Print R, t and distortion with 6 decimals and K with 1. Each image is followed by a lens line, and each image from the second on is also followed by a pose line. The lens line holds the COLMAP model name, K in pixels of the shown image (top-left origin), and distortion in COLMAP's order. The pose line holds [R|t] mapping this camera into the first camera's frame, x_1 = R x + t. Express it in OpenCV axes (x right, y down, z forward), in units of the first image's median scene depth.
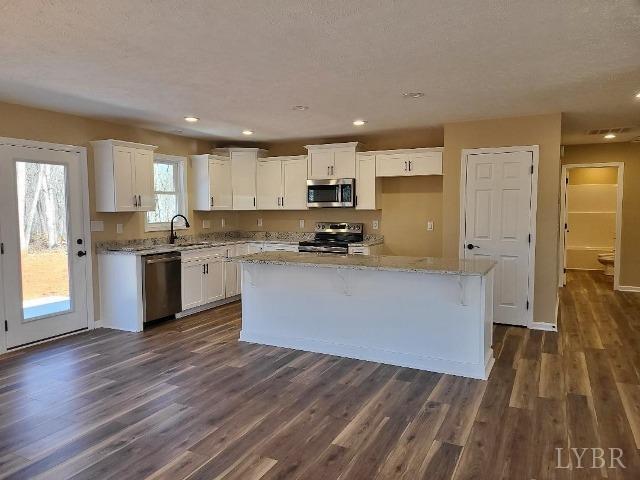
lens RADIAL K [[479.8, 0, 320.0], [0, 479.8, 240.0], [0, 0, 1]] dist [0.036895, -0.001524]
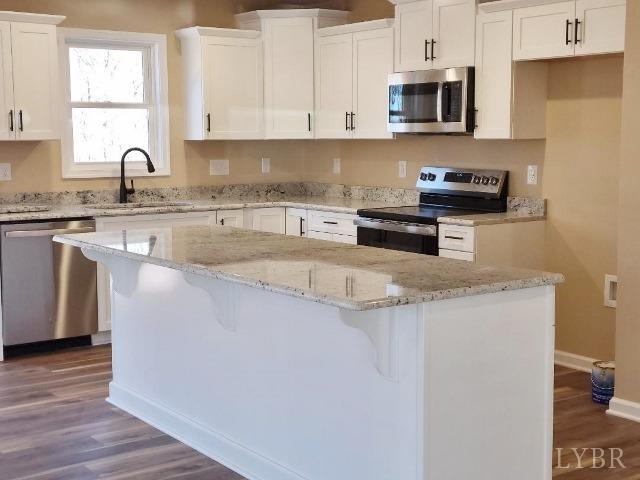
lens RADIAL K [[968.9, 0, 320.0], [0, 968.9, 240.0], [0, 0, 1]] dist [0.142863, -0.003778]
pose [[0.883877, 0.052700, -0.464742, 0.427462], [-0.032753, 0.998167, 0.050896, -0.014740], [0.466572, -0.029764, 0.883982, 0.180038]]
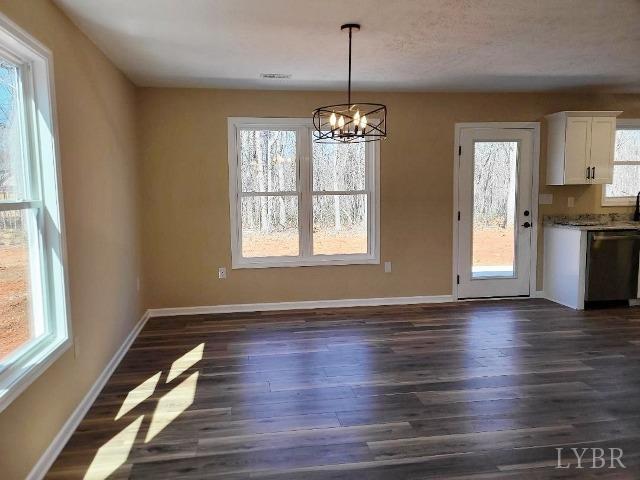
lens RADIAL K [[490.5, 0, 305.9], [0, 490.5, 232.8], [0, 0, 1]] dist [0.037429, -0.003277]
pose [[0.565512, 0.070643, -0.821709, 0.110305], [-0.046105, 0.997475, 0.054023, 0.008772], [0.823450, 0.007335, 0.567341, -0.007134]]
